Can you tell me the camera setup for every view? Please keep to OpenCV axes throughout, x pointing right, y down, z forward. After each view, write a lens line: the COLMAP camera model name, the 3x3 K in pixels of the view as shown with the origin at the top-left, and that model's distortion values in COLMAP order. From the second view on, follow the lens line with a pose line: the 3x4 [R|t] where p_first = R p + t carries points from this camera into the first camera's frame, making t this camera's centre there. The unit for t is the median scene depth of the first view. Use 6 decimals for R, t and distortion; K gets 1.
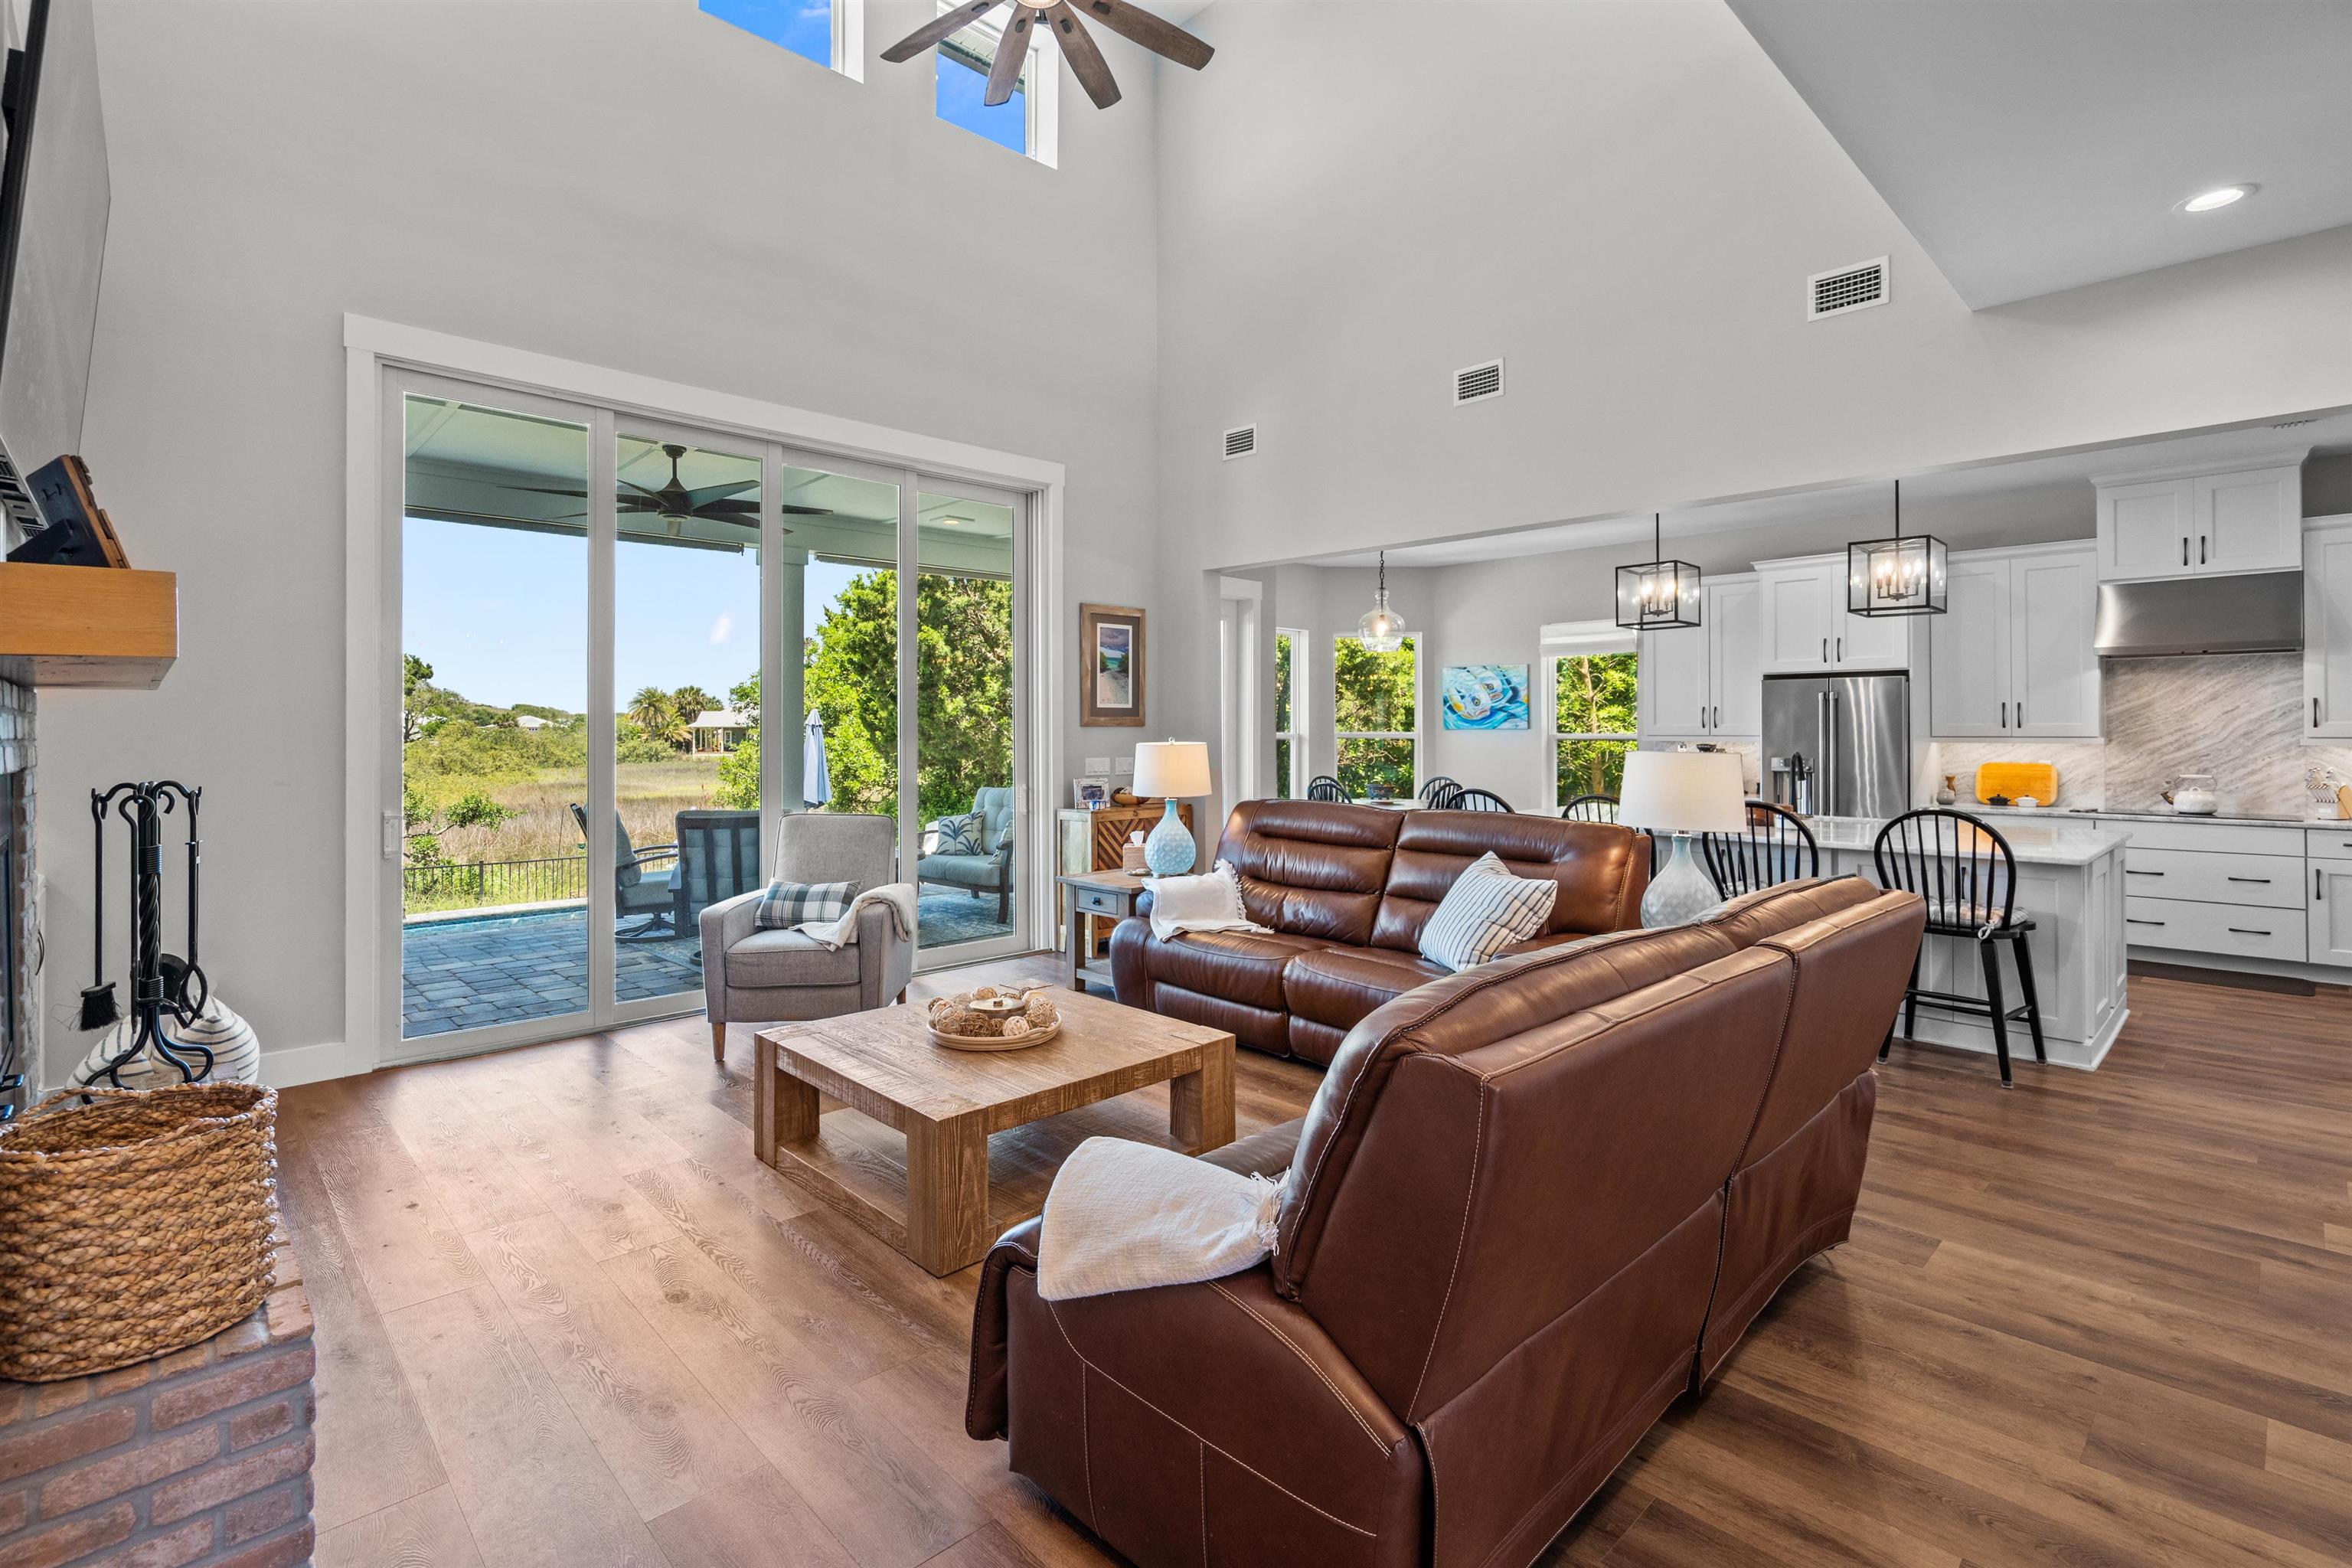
lens RADIAL K [[1060.4, 0, 1167.1], [0, 1060.4, 715.7], [0, 0, 1]] dist [-0.003439, -0.002137]
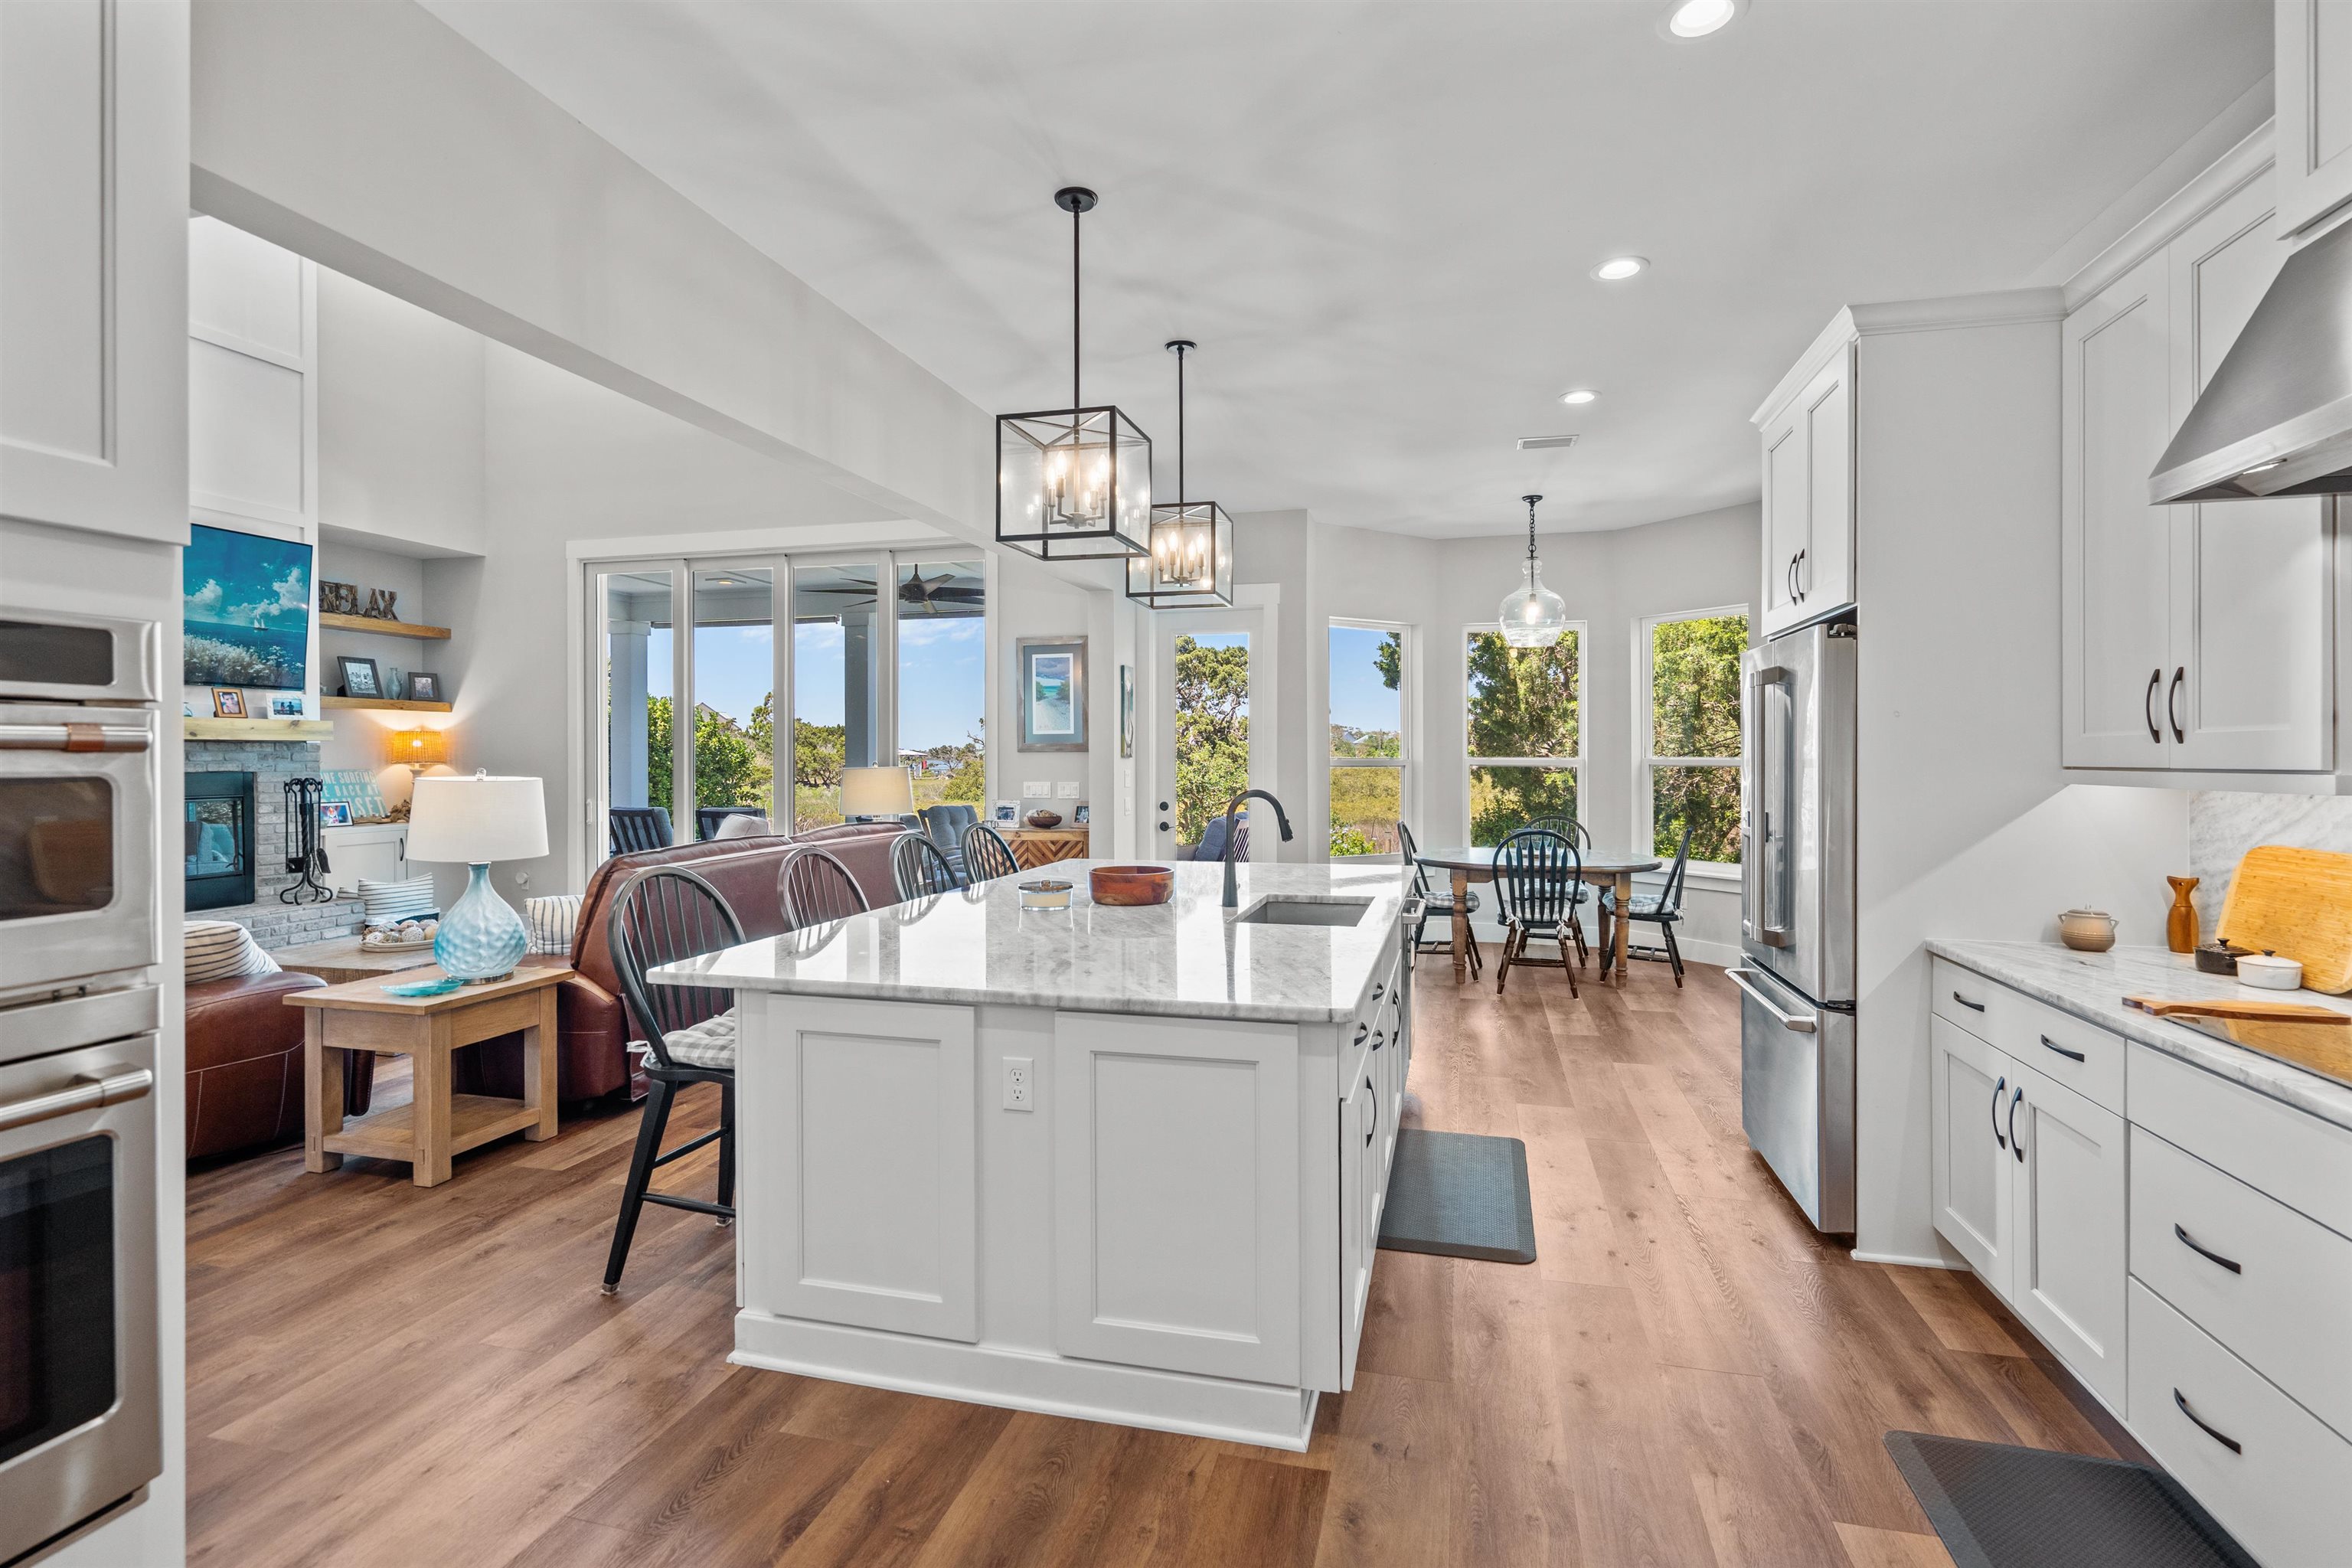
lens RADIAL K [[1060.4, 0, 1179.0], [0, 1060.4, 759.9], [0, 0, 1]] dist [-0.003439, -0.002137]
pose [[0.539301, 0.001531, -0.842111, 0.940219], [0.012584, 0.999872, 0.009877, 0.009671], [0.842019, -0.015924, 0.539213, 0.572138]]
